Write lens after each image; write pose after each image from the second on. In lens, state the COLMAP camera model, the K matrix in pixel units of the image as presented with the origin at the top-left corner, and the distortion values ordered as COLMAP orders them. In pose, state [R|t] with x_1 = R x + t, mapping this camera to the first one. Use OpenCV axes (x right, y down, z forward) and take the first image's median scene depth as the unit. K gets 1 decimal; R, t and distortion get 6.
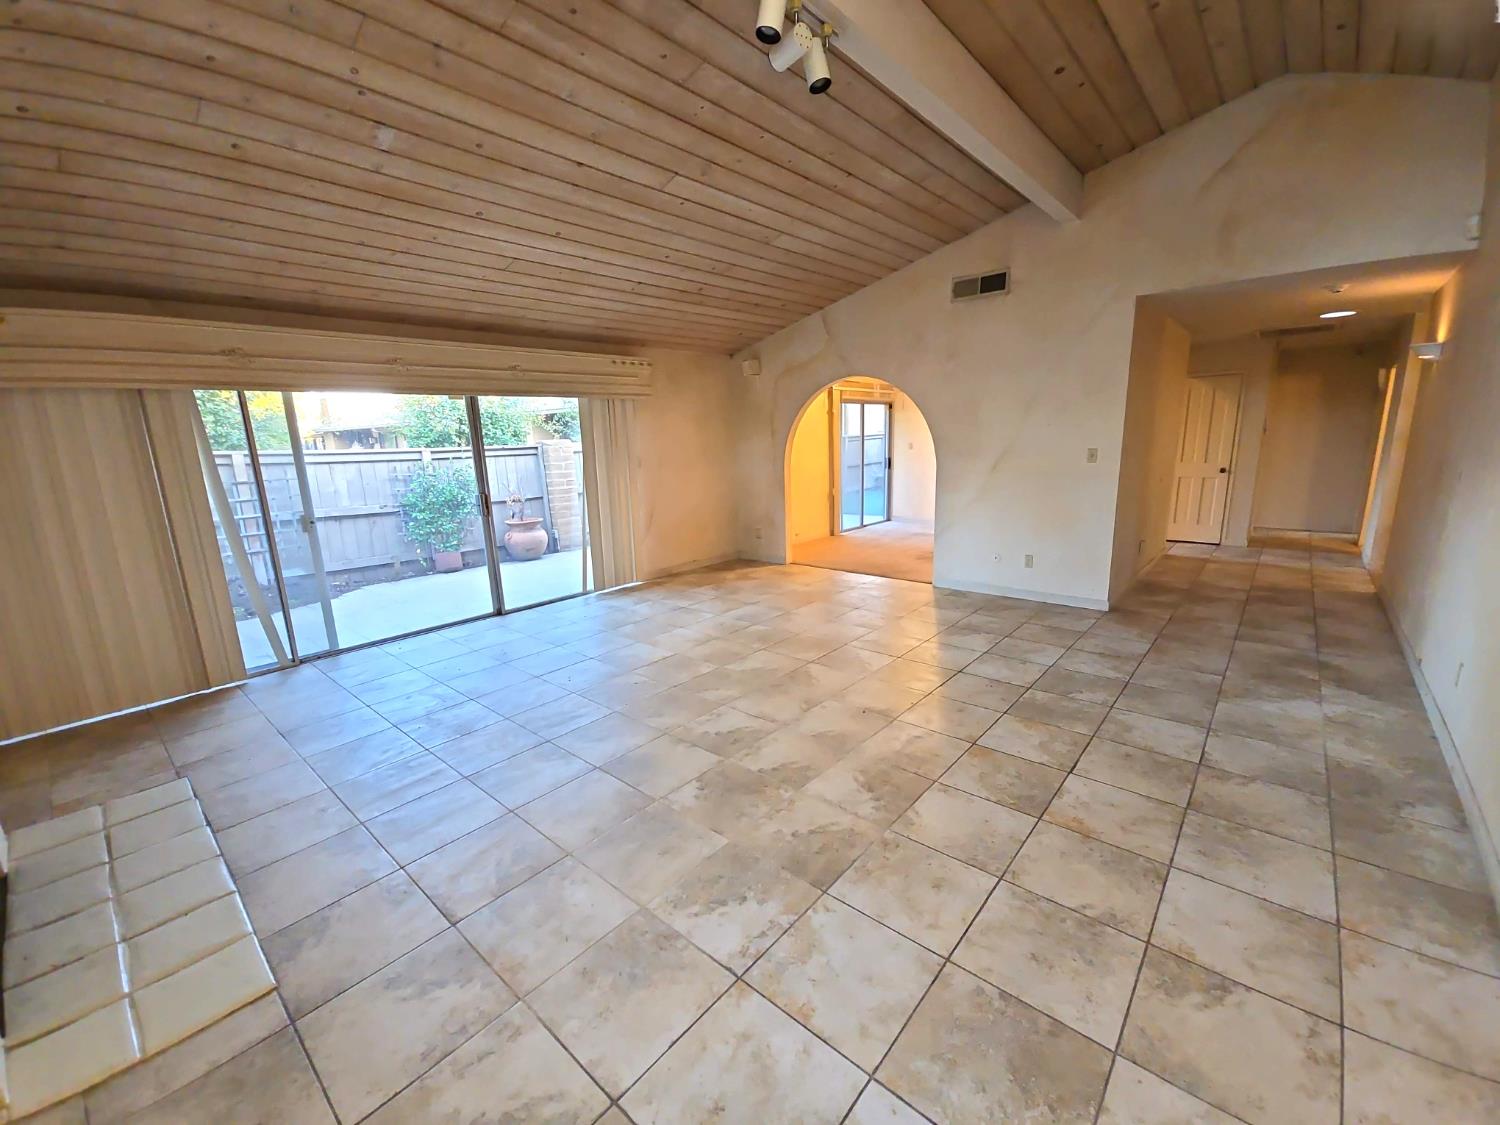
lens RADIAL K [[614.8, 0, 754.9], [0, 614.8, 569.9], [0, 0, 1]] dist [0.000517, -0.000274]
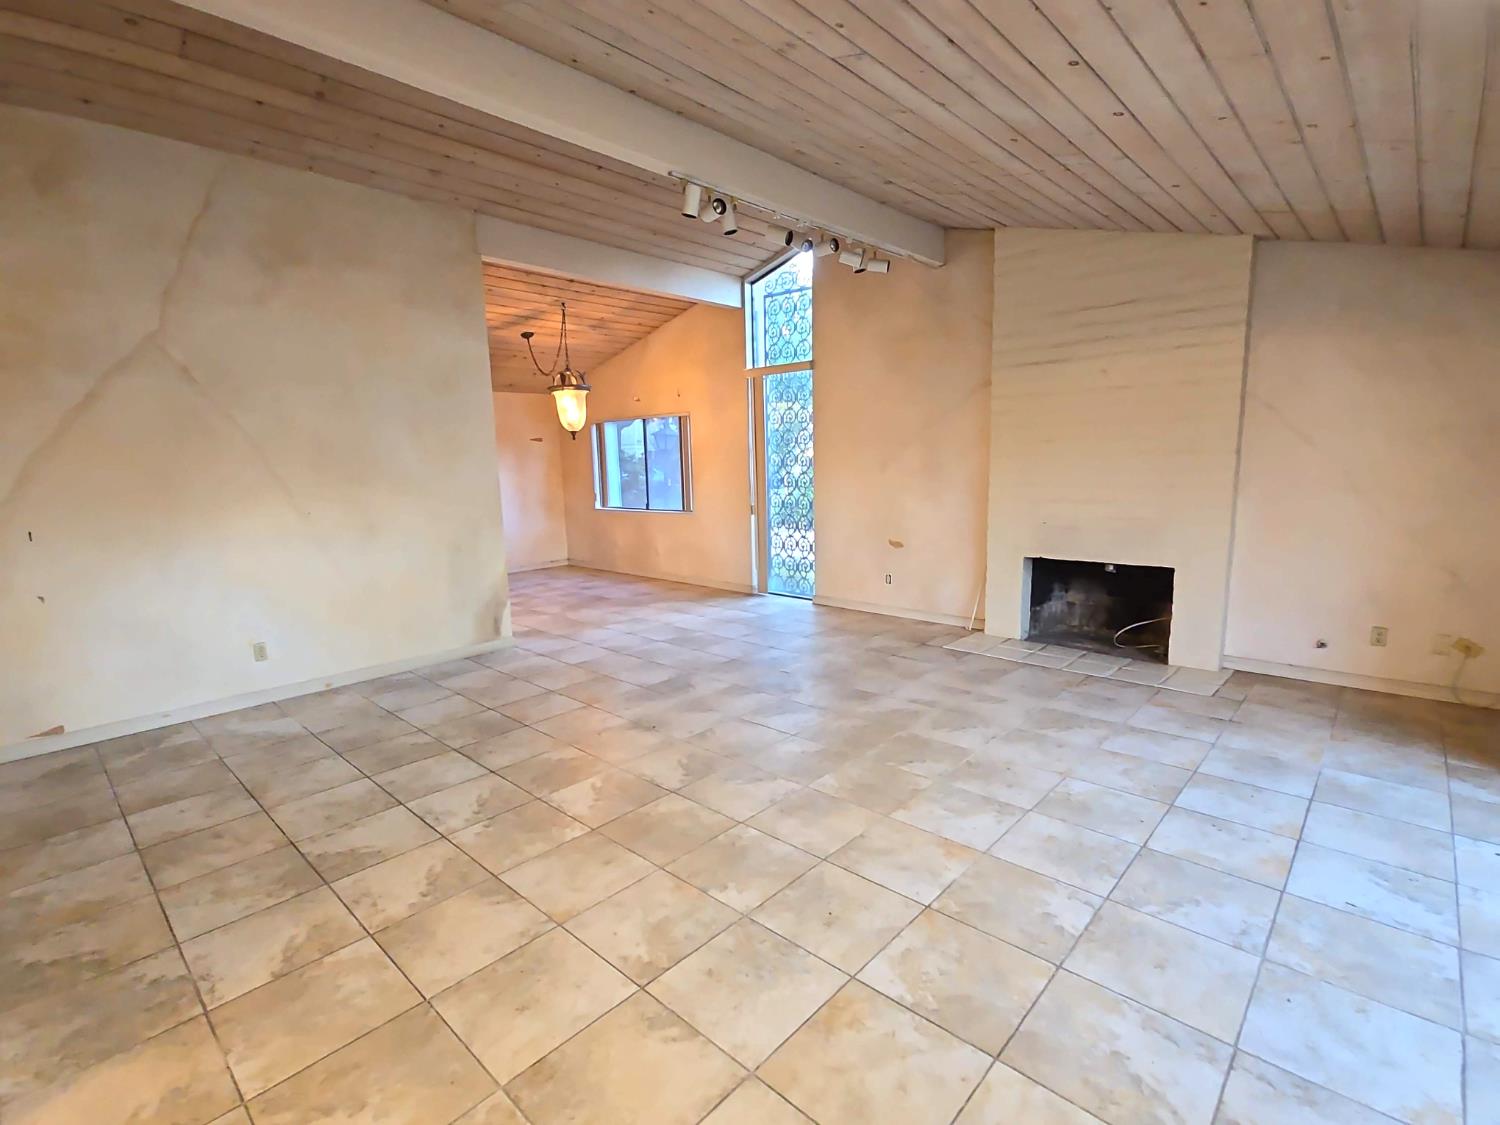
lens RADIAL K [[707.7, 0, 753.1], [0, 707.7, 569.3], [0, 0, 1]] dist [0.002027, -0.000303]
pose [[-0.997790, 0.050443, 0.043241, -0.042983], [0.062667, 0.930727, 0.360305, -0.354655], [-0.022070, 0.362219, -0.931832, 1.649981]]
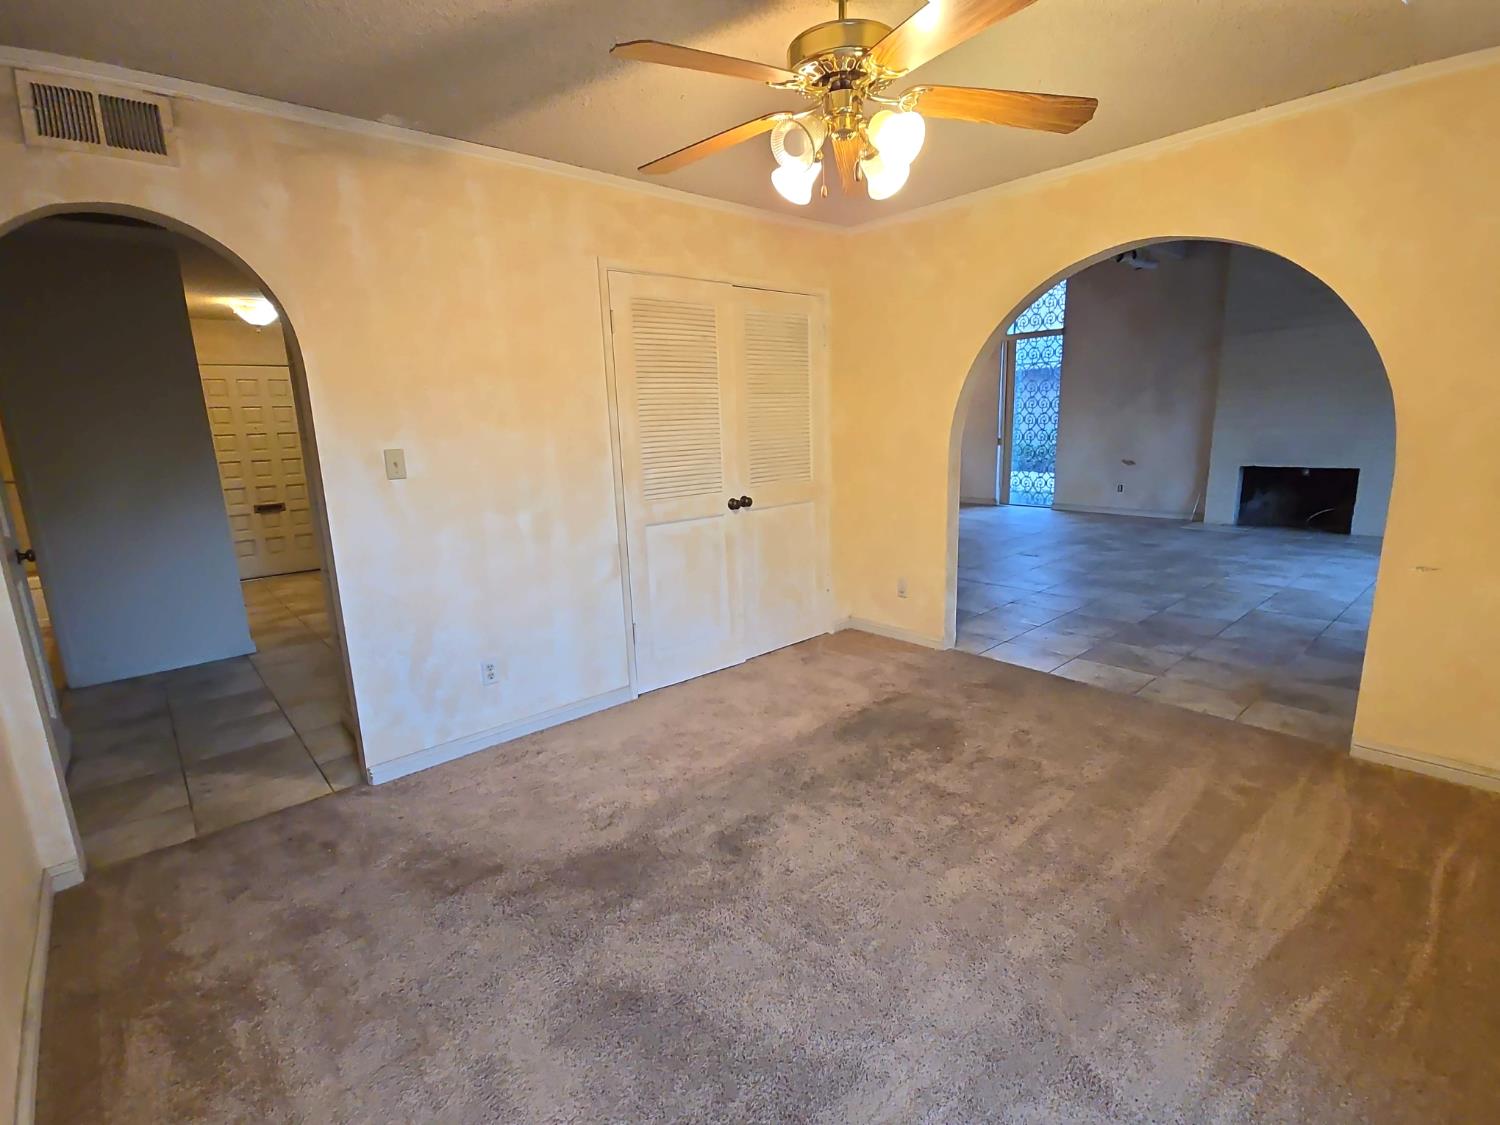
lens RADIAL K [[707.7, 0, 753.1], [0, 707.7, 569.3], [0, 0, 1]] dist [0.002027, -0.000303]
pose [[-0.990264, 0.035261, 0.134659, 0.577273], [0.087526, 0.909950, 0.405377, -0.508314], [-0.108239, 0.413216, -0.904177, 2.401587]]
